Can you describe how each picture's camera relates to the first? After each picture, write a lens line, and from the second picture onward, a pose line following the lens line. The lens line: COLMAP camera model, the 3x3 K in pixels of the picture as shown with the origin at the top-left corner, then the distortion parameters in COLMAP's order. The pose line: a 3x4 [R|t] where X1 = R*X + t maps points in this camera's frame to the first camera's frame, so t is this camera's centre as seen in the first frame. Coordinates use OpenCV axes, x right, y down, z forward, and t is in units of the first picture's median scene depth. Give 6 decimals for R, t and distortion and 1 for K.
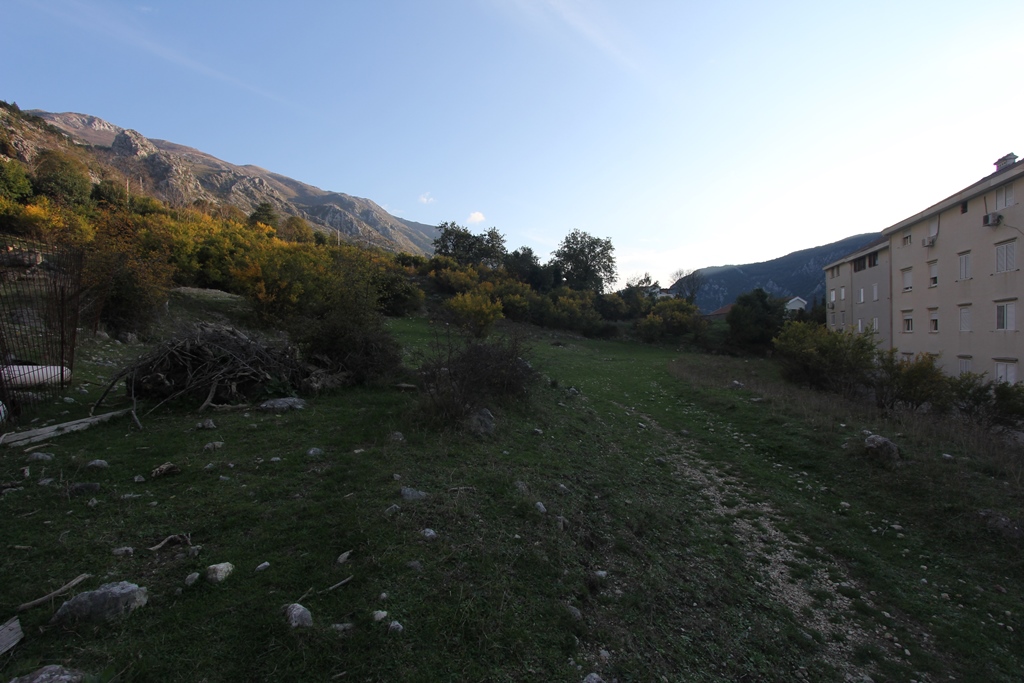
lens RADIAL K [[476.1, 0, 511.6], [0, 476.1, 349.7], [0, 0, 1]] dist [-0.017894, 0.003920]
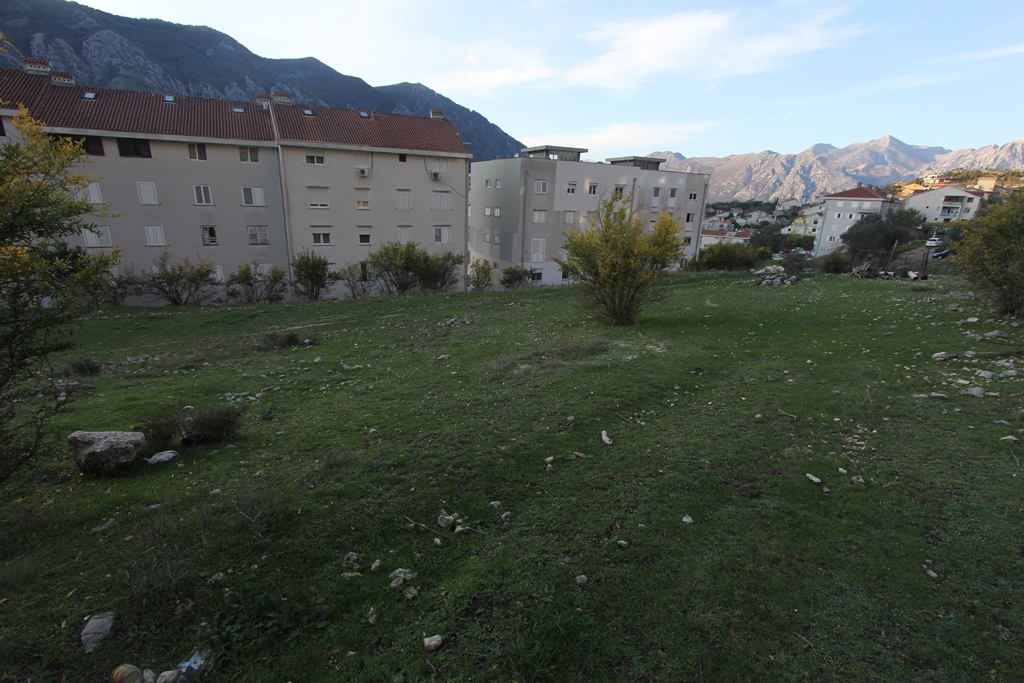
lens RADIAL K [[476.1, 0, 508.9], [0, 476.1, 348.7], [0, 0, 1]] dist [-0.017894, 0.003920]
pose [[-0.707937, -0.210641, 0.674133, -0.145271], [0.002086, 0.953863, 0.300236, -0.066129], [-0.706272, 0.213954, -0.674836, 0.702162]]
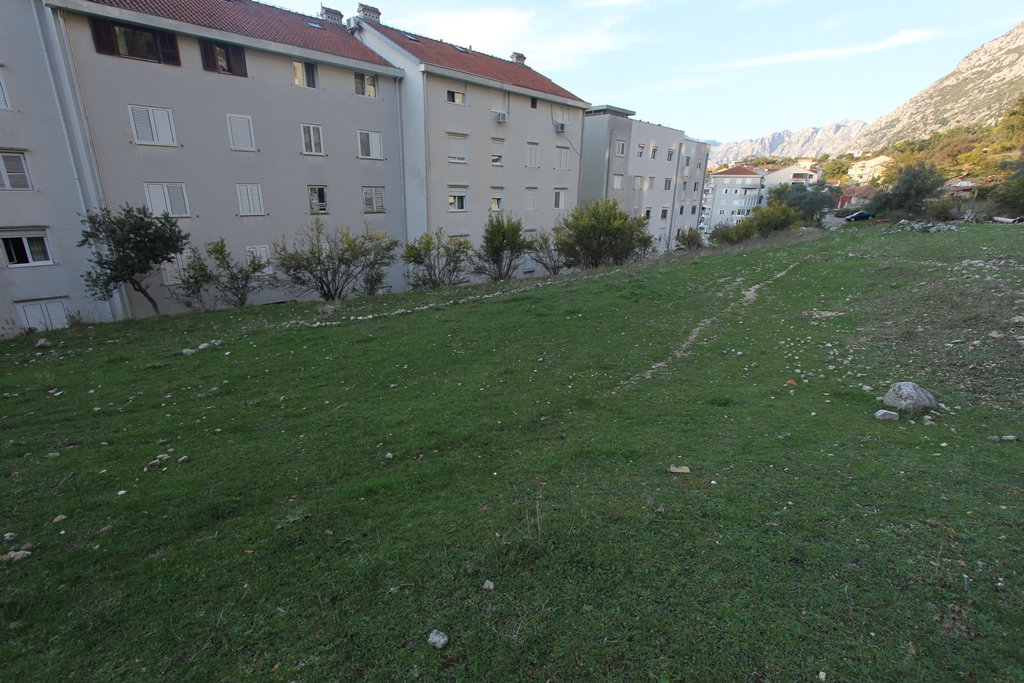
lens RADIAL K [[476.1, 0, 509.4], [0, 476.1, 349.2], [0, 0, 1]] dist [-0.017894, 0.003920]
pose [[-0.901716, -0.126546, 0.413394, 0.164247], [0.014844, 0.946576, 0.322140, -0.036582], [-0.432074, 0.296616, -0.851664, 0.833174]]
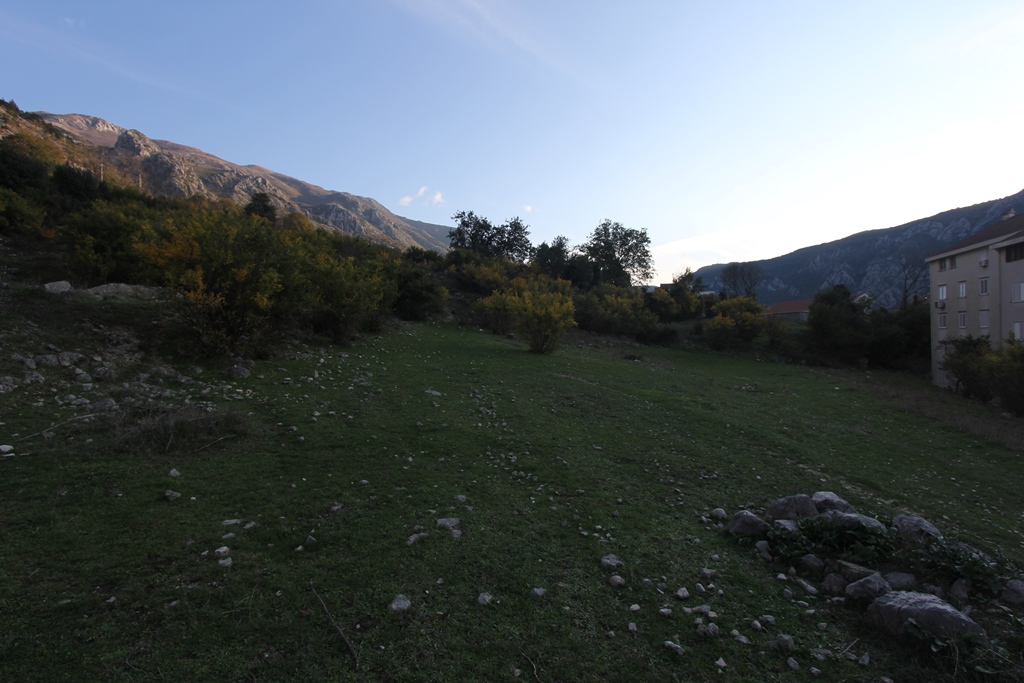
lens RADIAL K [[476.1, 0, 512.0], [0, 476.1, 347.3], [0, 0, 1]] dist [-0.017894, 0.003920]
pose [[0.999973, -0.004216, -0.006087, -0.056391], [0.004202, 0.999988, -0.002364, -0.017033], [0.006097, 0.002338, 0.999979, 0.149600]]
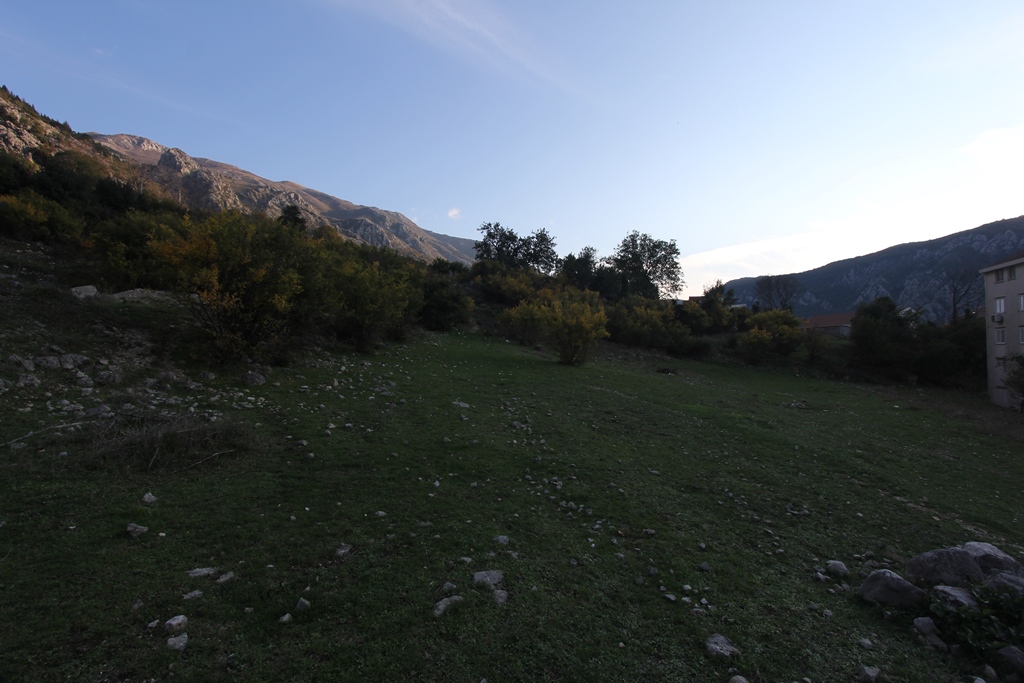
lens RADIAL K [[476.1, 0, 510.9], [0, 476.1, 349.3], [0, 0, 1]] dist [-0.017894, 0.003920]
pose [[0.998329, 0.005758, -0.057495, -0.060384], [-0.007211, 0.999659, -0.025089, -0.015518], [0.057331, 0.025462, 0.998030, 0.164670]]
